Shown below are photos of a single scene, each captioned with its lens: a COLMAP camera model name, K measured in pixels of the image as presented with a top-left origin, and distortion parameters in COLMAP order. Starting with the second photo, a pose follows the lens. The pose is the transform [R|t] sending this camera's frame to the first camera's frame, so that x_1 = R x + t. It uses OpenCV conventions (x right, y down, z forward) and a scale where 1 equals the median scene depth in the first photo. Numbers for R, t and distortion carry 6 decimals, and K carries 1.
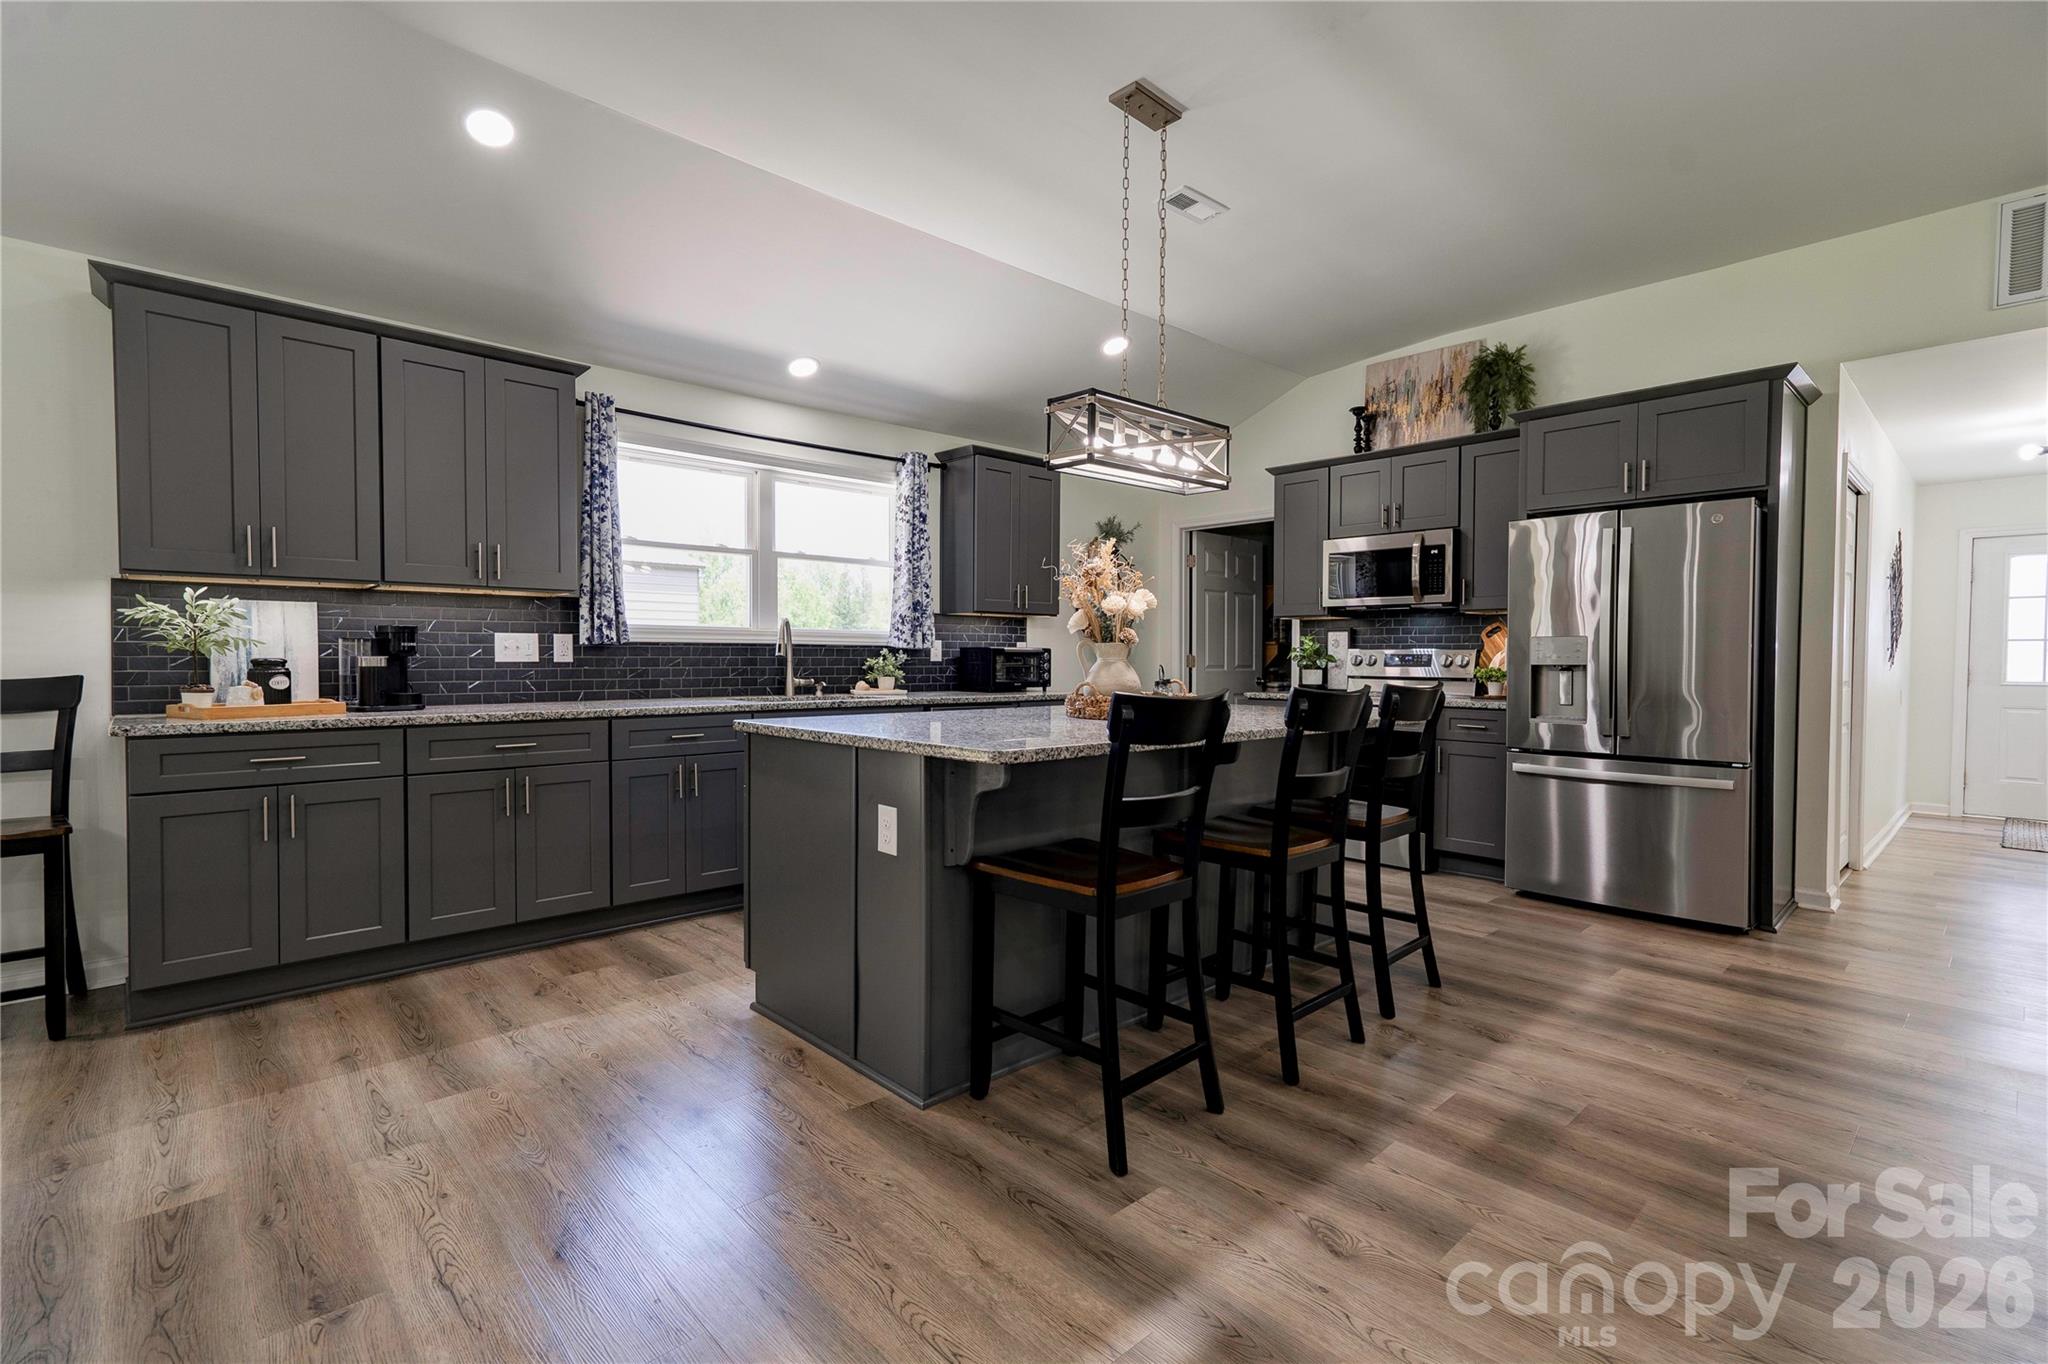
lens RADIAL K [[937.4, 0, 1007.5], [0, 937.4, 676.6], [0, 0, 1]] dist [-0.002117, 0.007426]
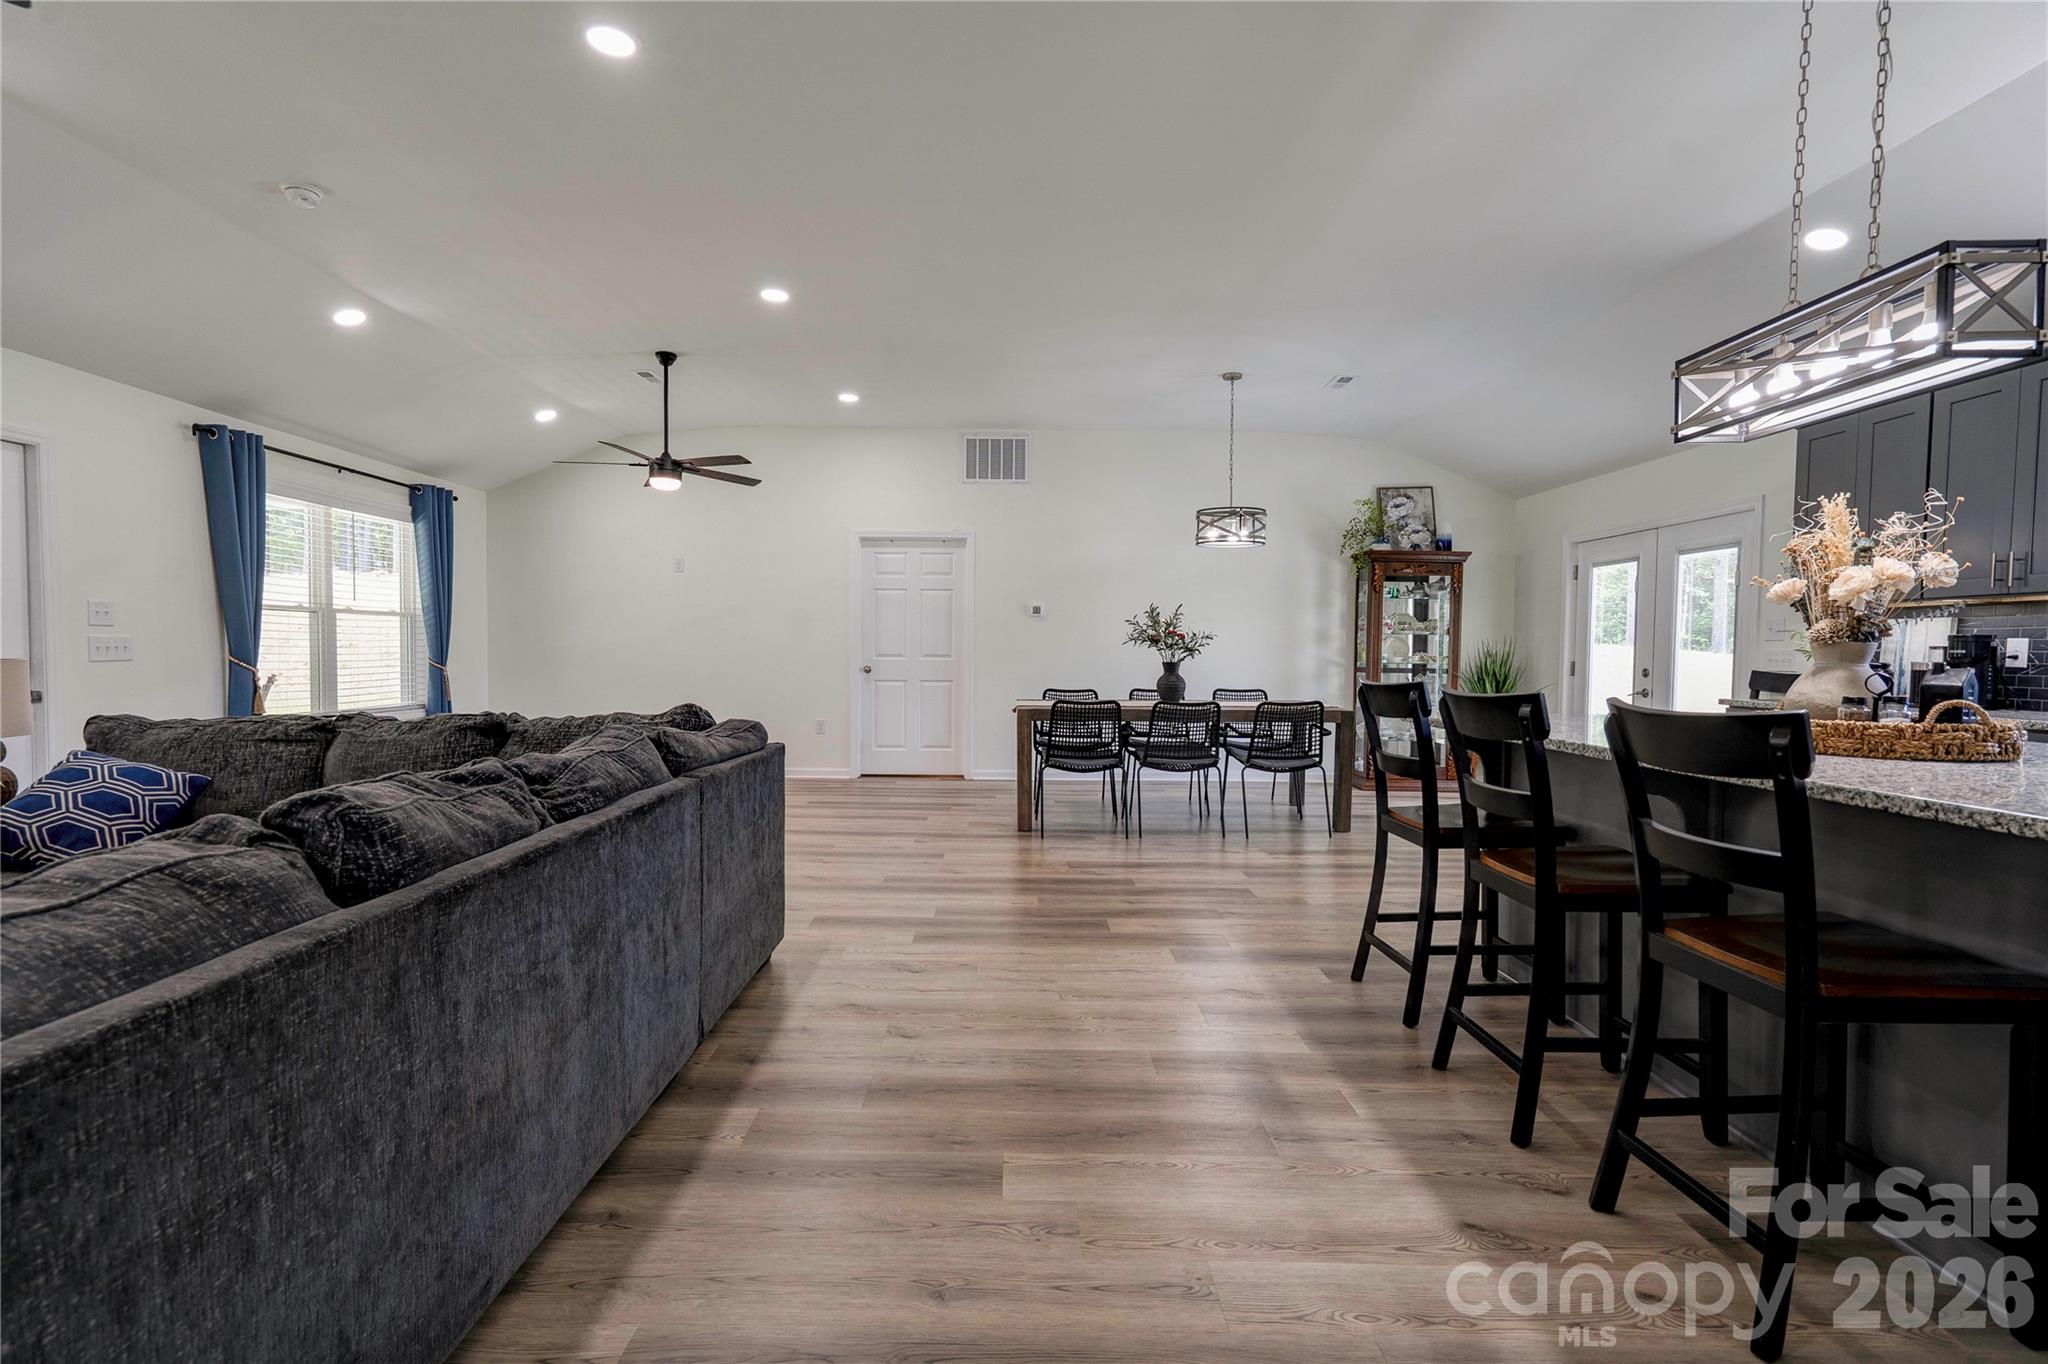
lens RADIAL K [[937.4, 0, 1007.5], [0, 937.4, 676.6], [0, 0, 1]] dist [-0.002117, 0.007426]
pose [[-0.680570, 0.011615, -0.732591, 0.842337], [-0.029332, 0.998641, 0.043083, -0.017311], [0.732096, 0.050809, -0.679304, 0.814836]]
